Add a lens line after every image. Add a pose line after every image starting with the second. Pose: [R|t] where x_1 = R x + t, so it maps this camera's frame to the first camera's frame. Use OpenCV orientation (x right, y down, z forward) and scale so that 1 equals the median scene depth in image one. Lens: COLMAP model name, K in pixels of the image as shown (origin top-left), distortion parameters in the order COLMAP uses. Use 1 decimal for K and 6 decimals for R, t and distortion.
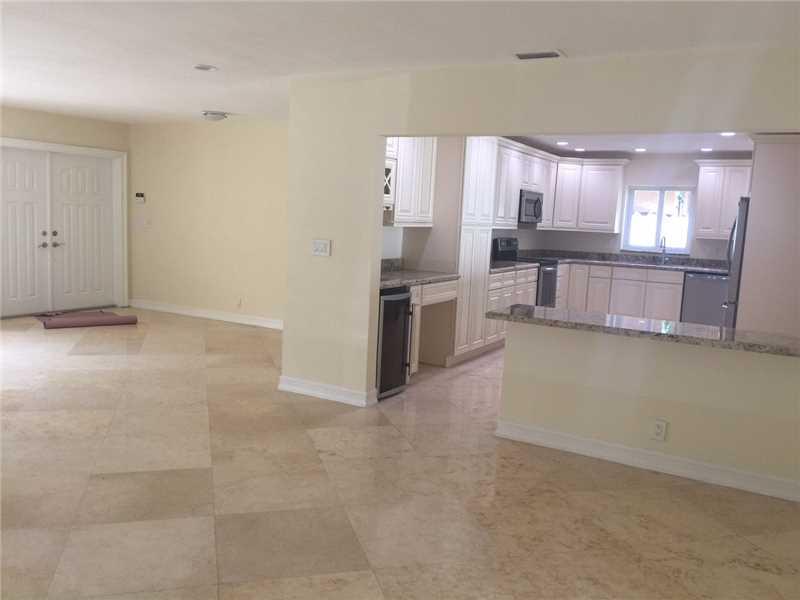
lens RADIAL K [[690.8, 0, 395.5], [0, 690.8, 292.6], [0, 0, 1]] dist [0.074001, -0.094138]
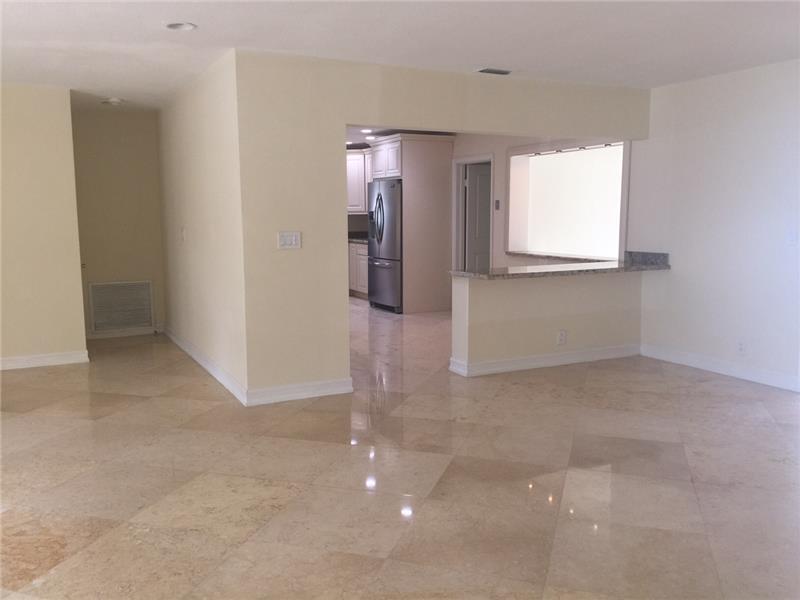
lens RADIAL K [[690.8, 0, 393.9], [0, 690.8, 299.8], [0, 0, 1]] dist [0.074001, -0.094138]
pose [[0.553708, -0.158732, 0.817442, -0.615379], [0.129855, 0.986114, 0.103526, -0.049372], [-0.822524, 0.048826, 0.566631, 0.272886]]
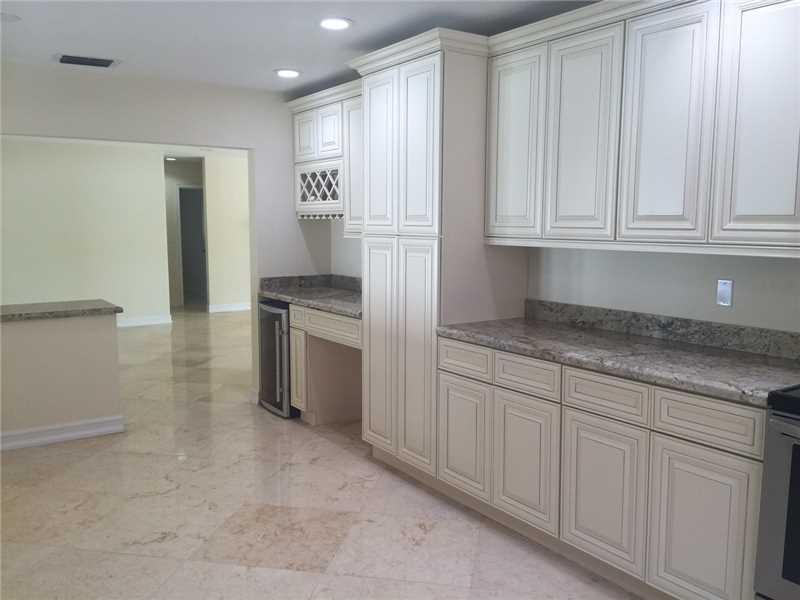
lens RADIAL K [[690.8, 0, 395.2], [0, 690.8, 299.4], [0, 0, 1]] dist [0.074001, -0.094138]
pose [[-0.446566, 0.047203, -0.893505, 0.612597], [-0.128757, 0.984824, 0.116379, -0.109811], [0.885438, 0.167016, -0.433711, 1.230361]]
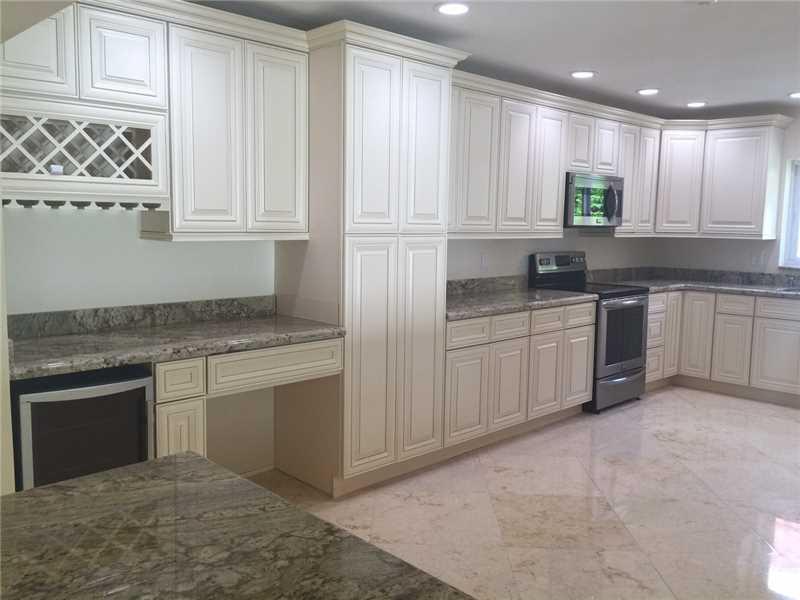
lens RADIAL K [[690.8, 0, 394.4], [0, 690.8, 294.3], [0, 0, 1]] dist [0.074001, -0.094138]
pose [[0.955819, -0.001574, -0.293953, 0.269201], [-0.002461, 0.999908, -0.013356, -0.042561], [0.293947, 0.013490, 0.955727, 0.474501]]
